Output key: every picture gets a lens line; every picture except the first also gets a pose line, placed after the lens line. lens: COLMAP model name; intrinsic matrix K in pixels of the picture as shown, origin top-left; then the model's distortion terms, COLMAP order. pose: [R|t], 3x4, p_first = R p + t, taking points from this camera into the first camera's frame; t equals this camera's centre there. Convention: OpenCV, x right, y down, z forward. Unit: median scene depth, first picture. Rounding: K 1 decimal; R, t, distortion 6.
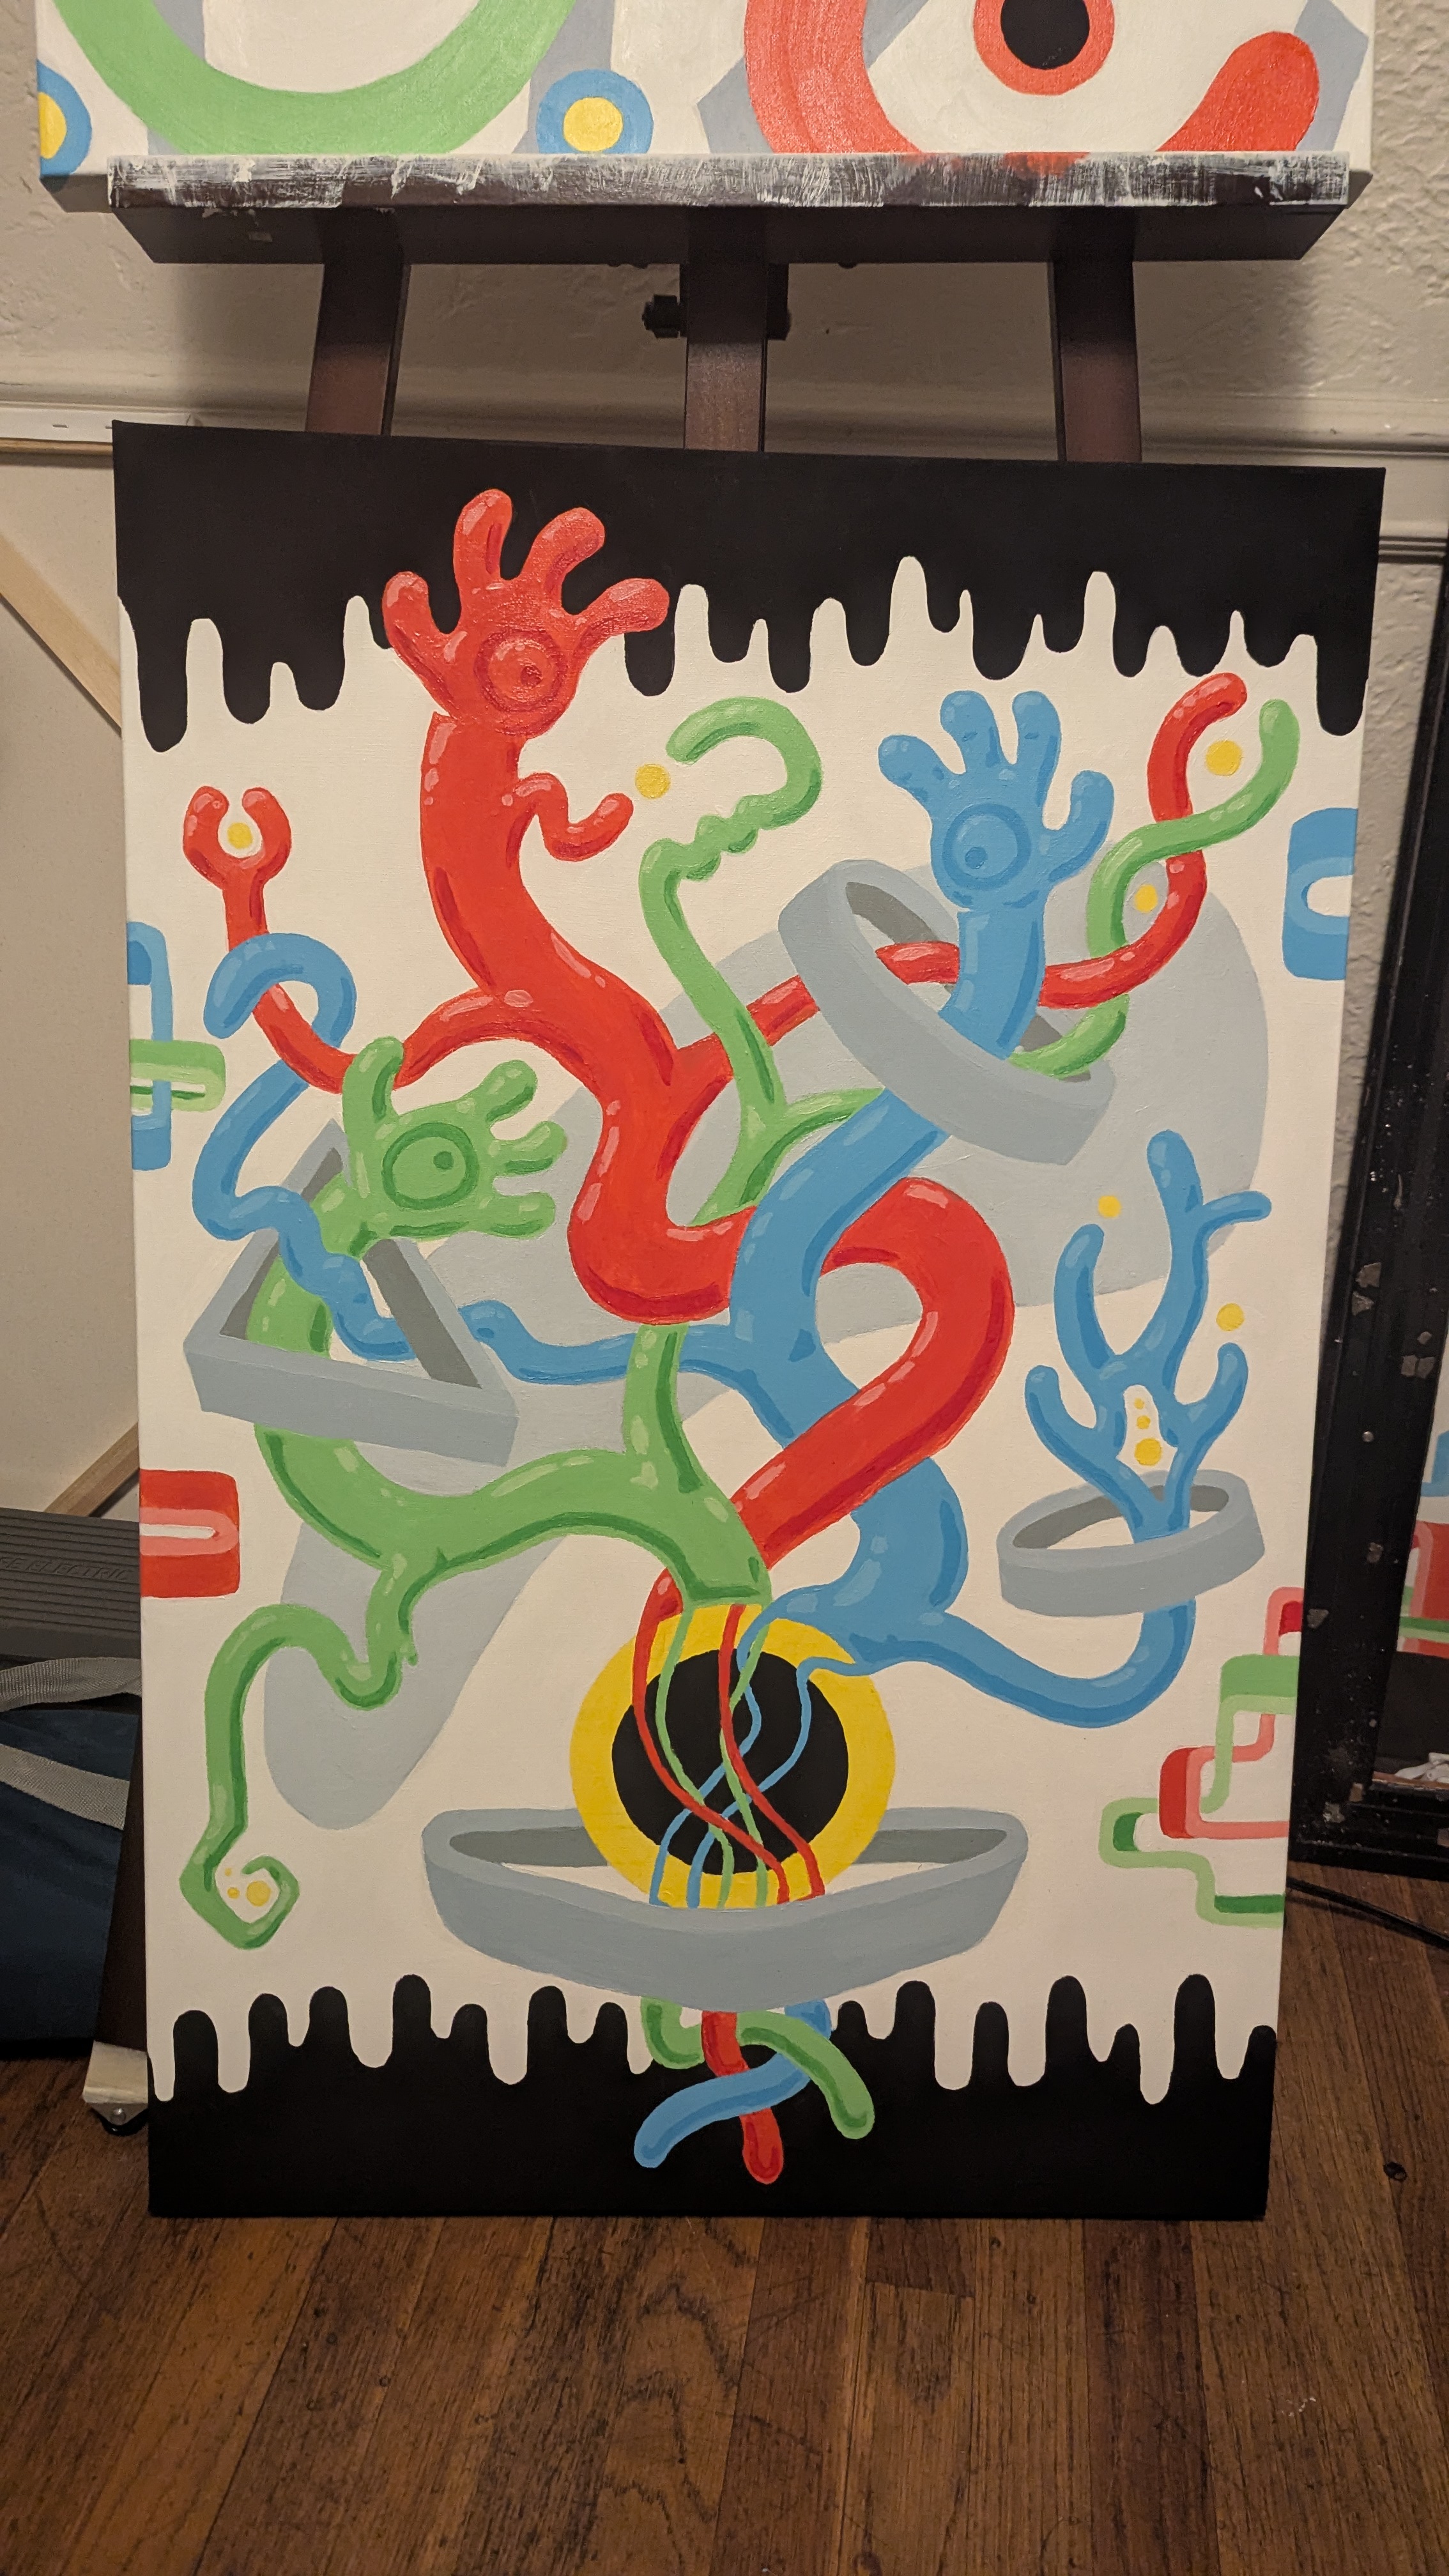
lens RADIAL K [[1766.6, 0, 731.0], [0, 1766.6, 1280.2], [0, 0, 1]] dist [0.046152, -0.044513]
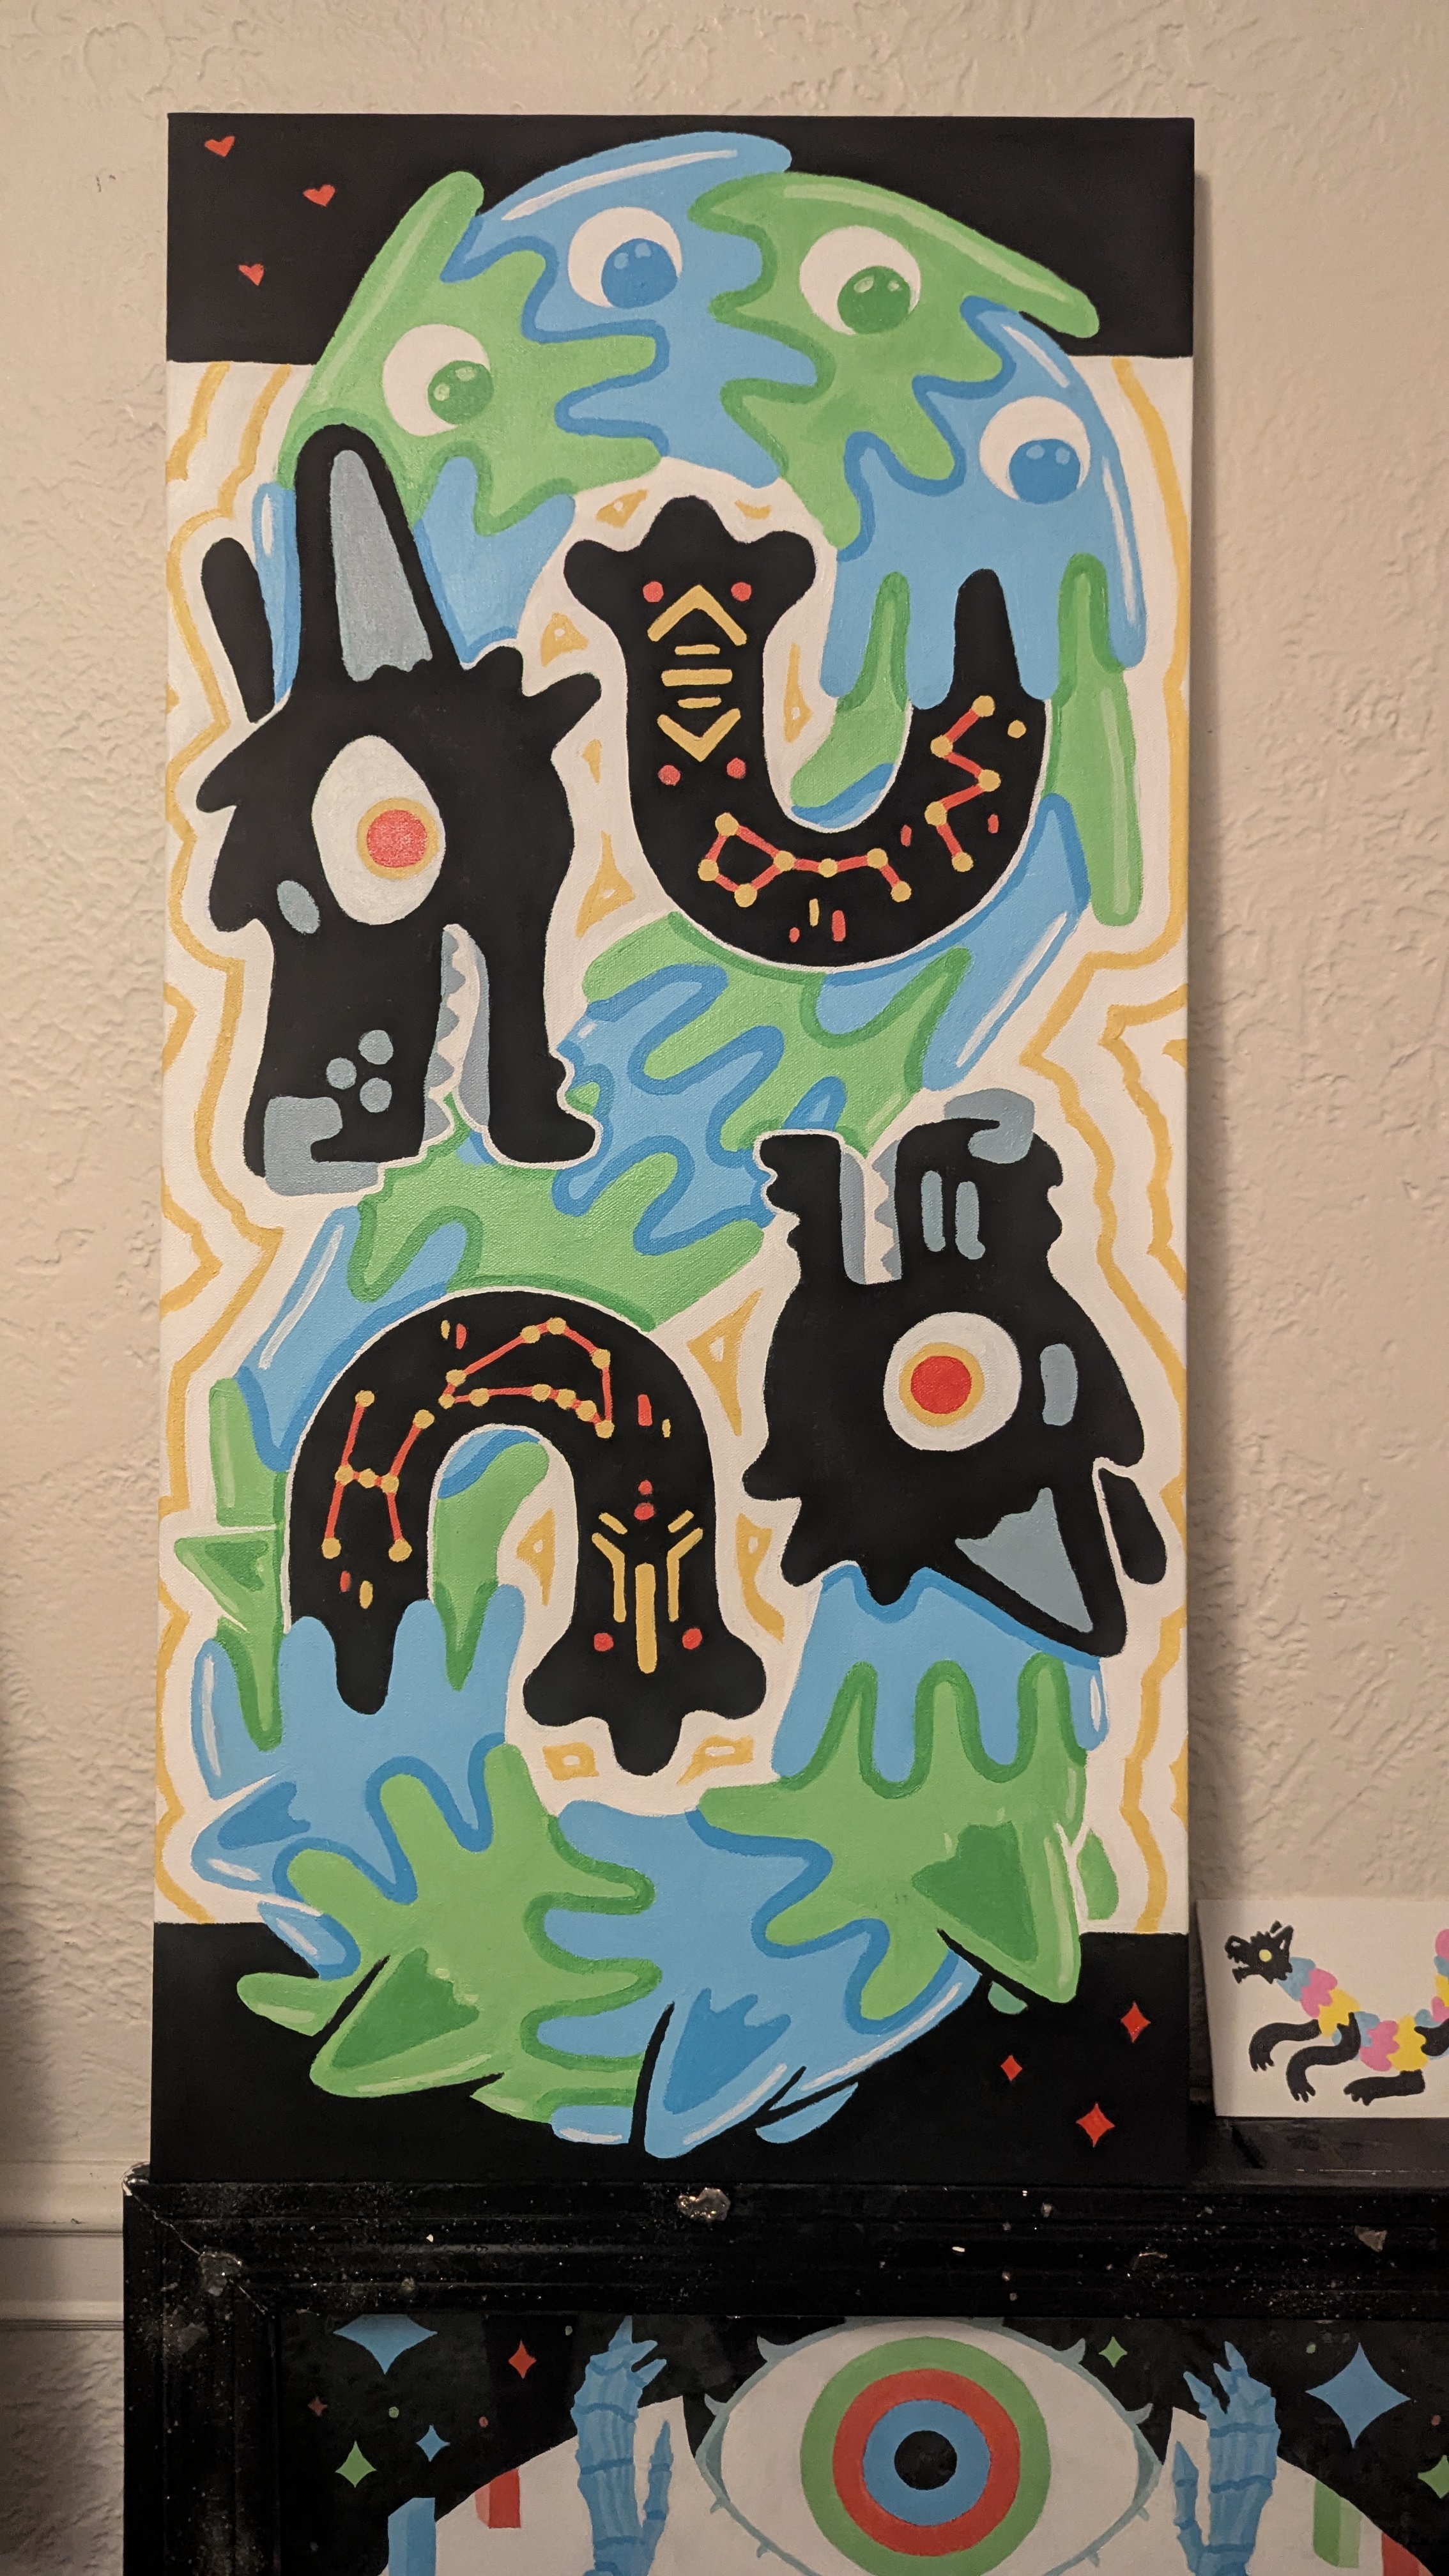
lens RADIAL K [[1766.6, 0, 731.0], [0, 1766.6, 1280.2], [0, 0, 1]] dist [0.046152, -0.044513]
pose [[0.990925, -0.052547, 0.123717, 0.701955], [0.083595, 0.961684, -0.261104, -0.820466], [-0.105257, 0.269077, 0.957350, 0.083434]]
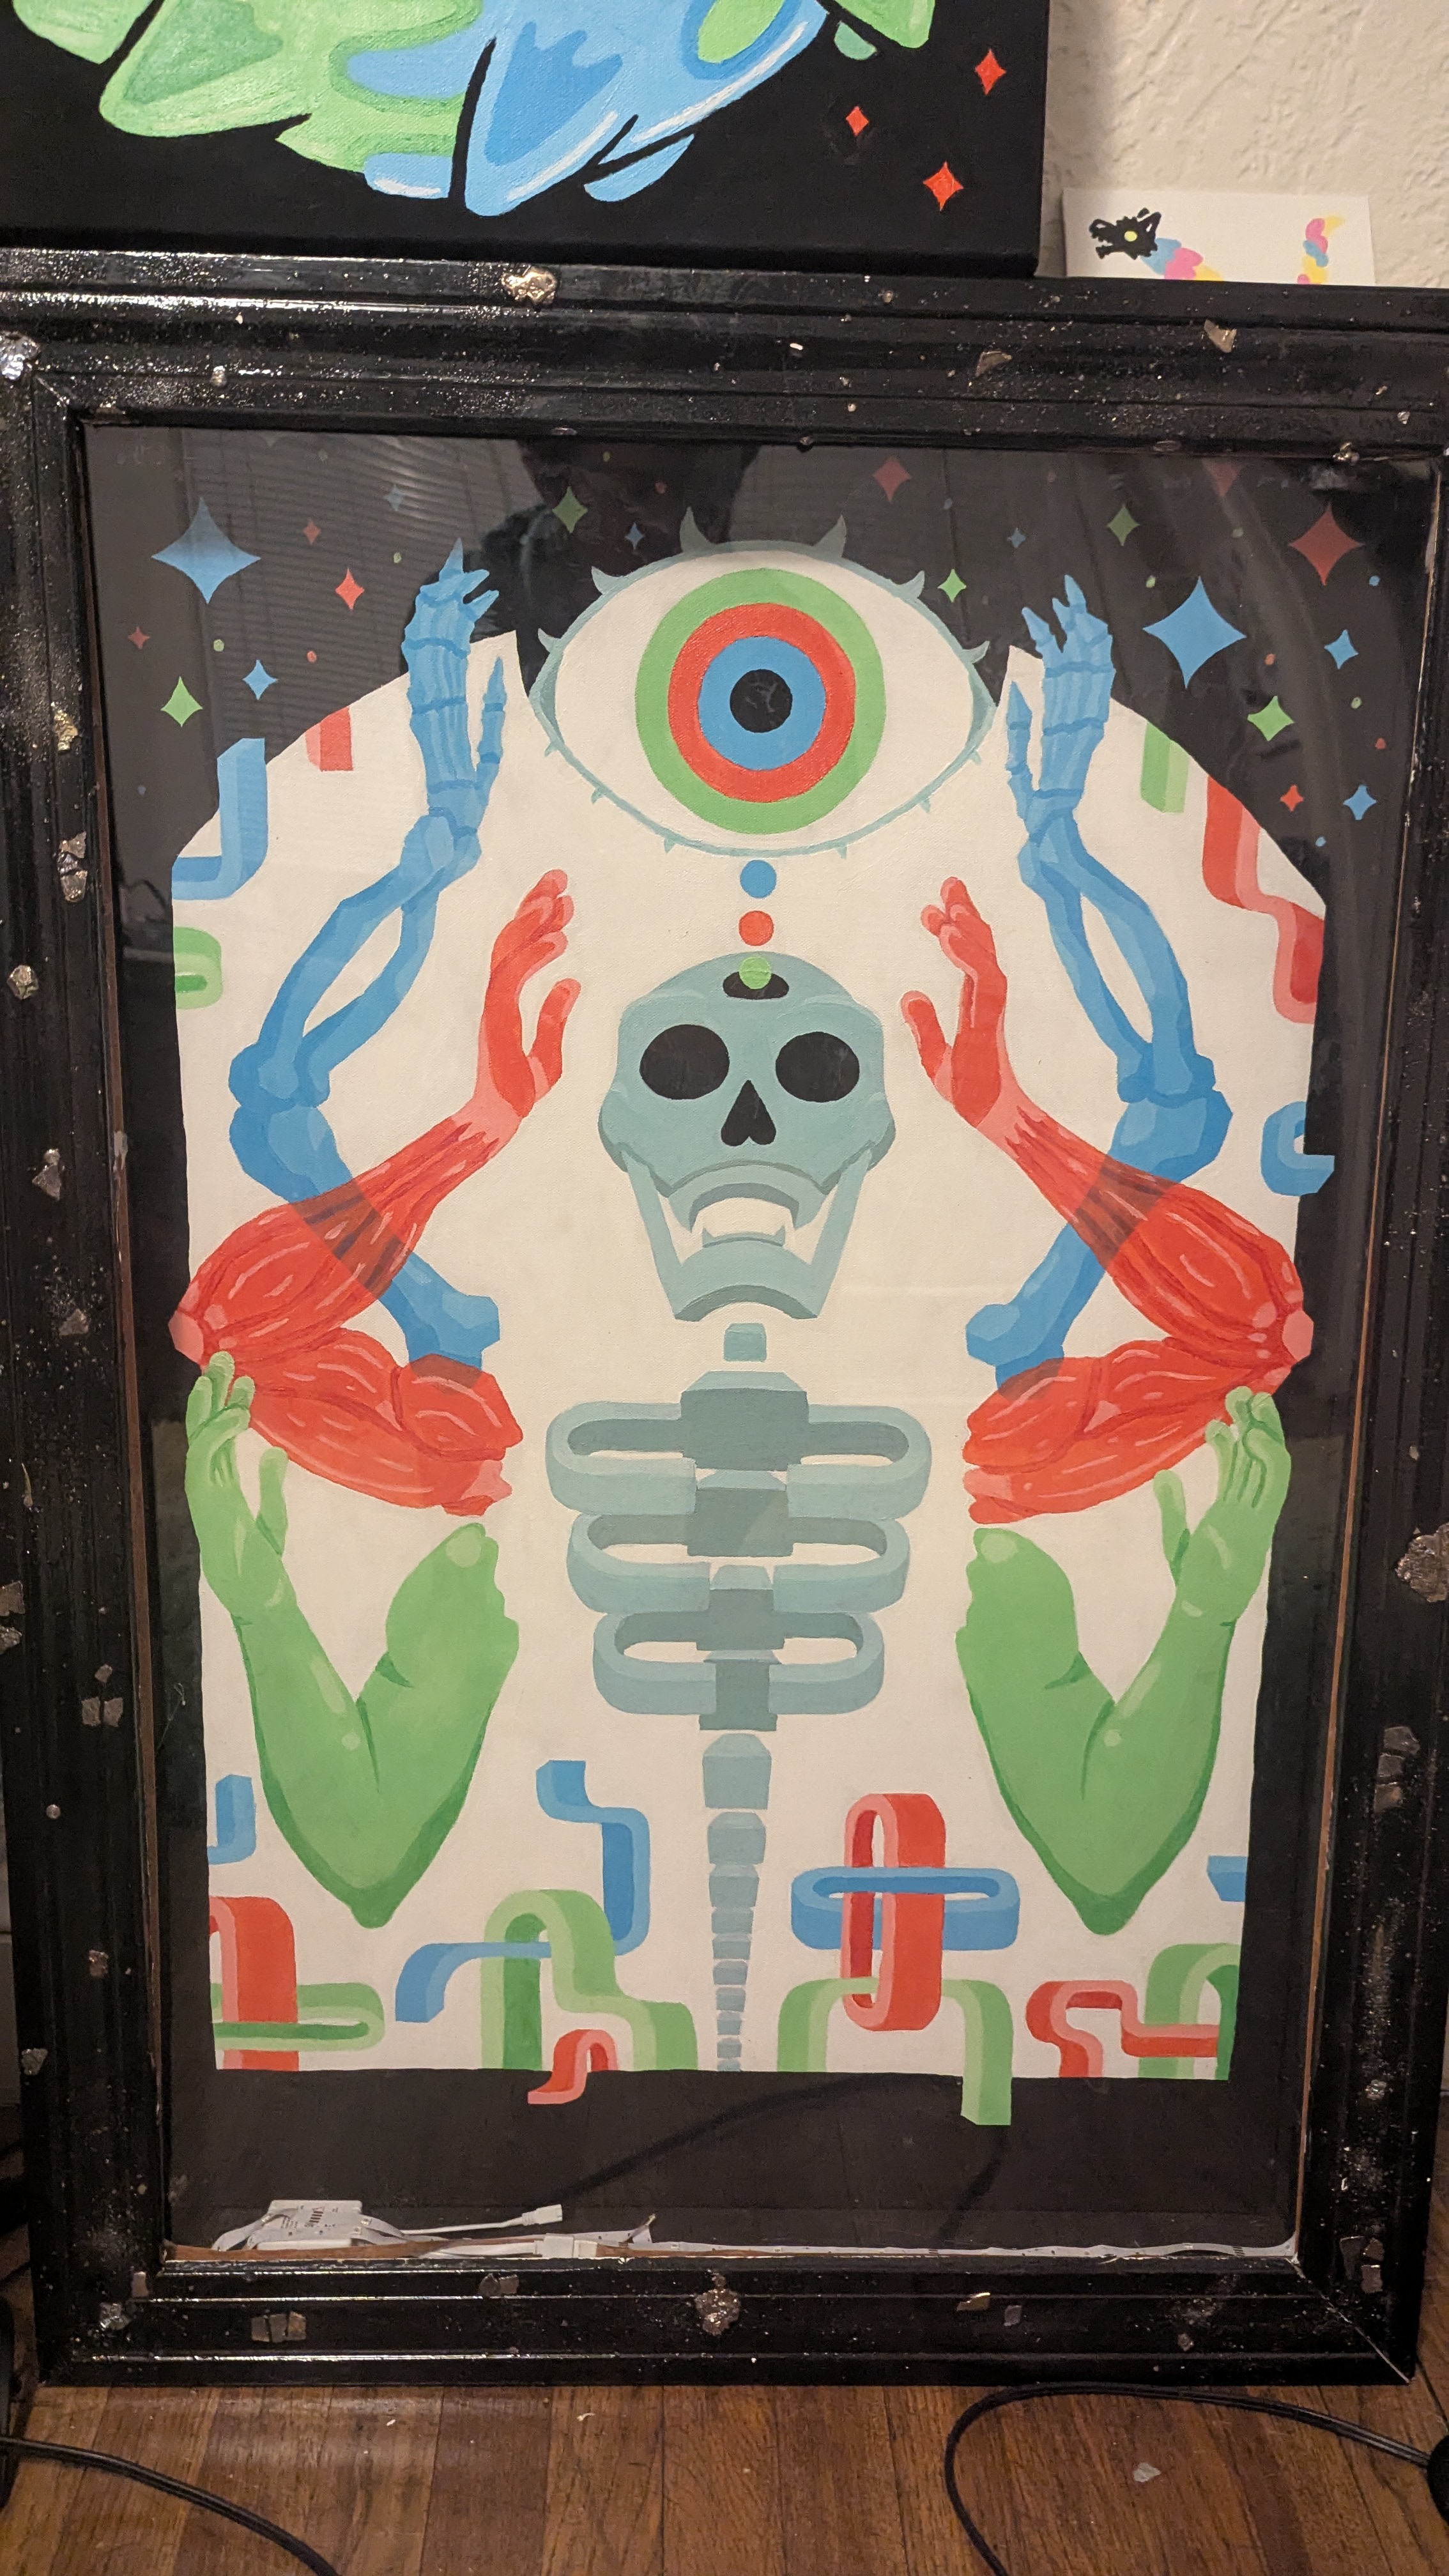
lens RADIAL K [[1741.1, 0, 714.9], [0, 1741.1, 1296.9], [0, 0, 1]] dist [0.048716, -0.045676]
pose [[0.985180, -0.065617, 0.158474, 0.697297], [0.080600, 0.992671, -0.090043, -0.049521], [-0.151404, 0.101482, 0.983249, 0.278271]]
